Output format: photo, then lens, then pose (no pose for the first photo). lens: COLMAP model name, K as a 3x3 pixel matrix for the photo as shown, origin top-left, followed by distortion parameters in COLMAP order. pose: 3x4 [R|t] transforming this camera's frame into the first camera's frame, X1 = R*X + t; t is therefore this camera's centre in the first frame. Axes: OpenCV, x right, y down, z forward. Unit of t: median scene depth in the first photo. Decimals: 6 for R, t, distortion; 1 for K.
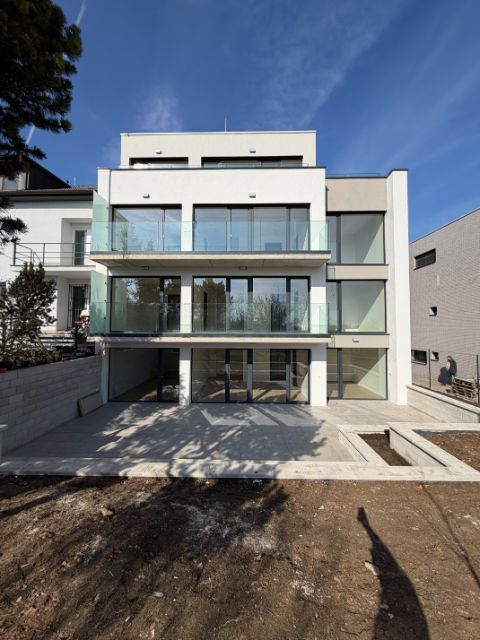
lens RADIAL K [[256.9, 0, 242.1], [0, 256.9, 315.2], [0, 0, 1]] dist [-0.001577, -0.000093]
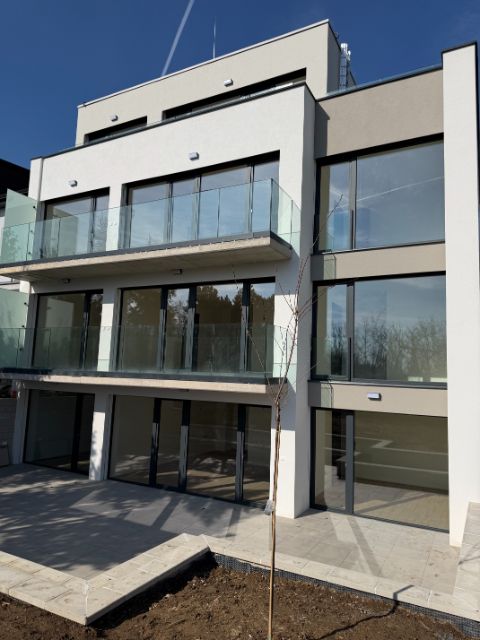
lens RADIAL K [[450.5, 0, 240.0], [0, 450.5, 320.0], [0, 0, 1]] dist [0.070717, -0.098935]
pose [[0.888978, -0.024669, -0.457284, 0.655983], [-0.012941, 0.996796, -0.078931, 0.023574], [0.457766, 0.076086, 0.885811, 0.090809]]
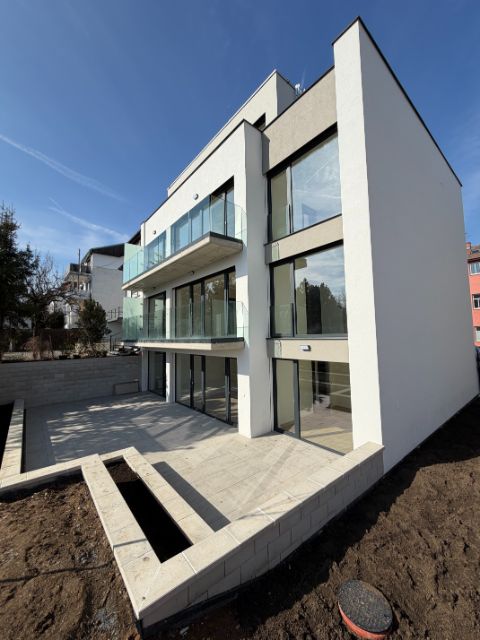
lens RADIAL K [[256.9, 0, 242.1], [0, 256.9, 315.2], [0, 0, 1]] dist [-0.001577, -0.000093]
pose [[0.649770, -0.079289, -0.755984, 0.870655], [0.057859, 0.996819, -0.054819, 0.045575], [0.757925, -0.008121, 0.652291, 0.502441]]
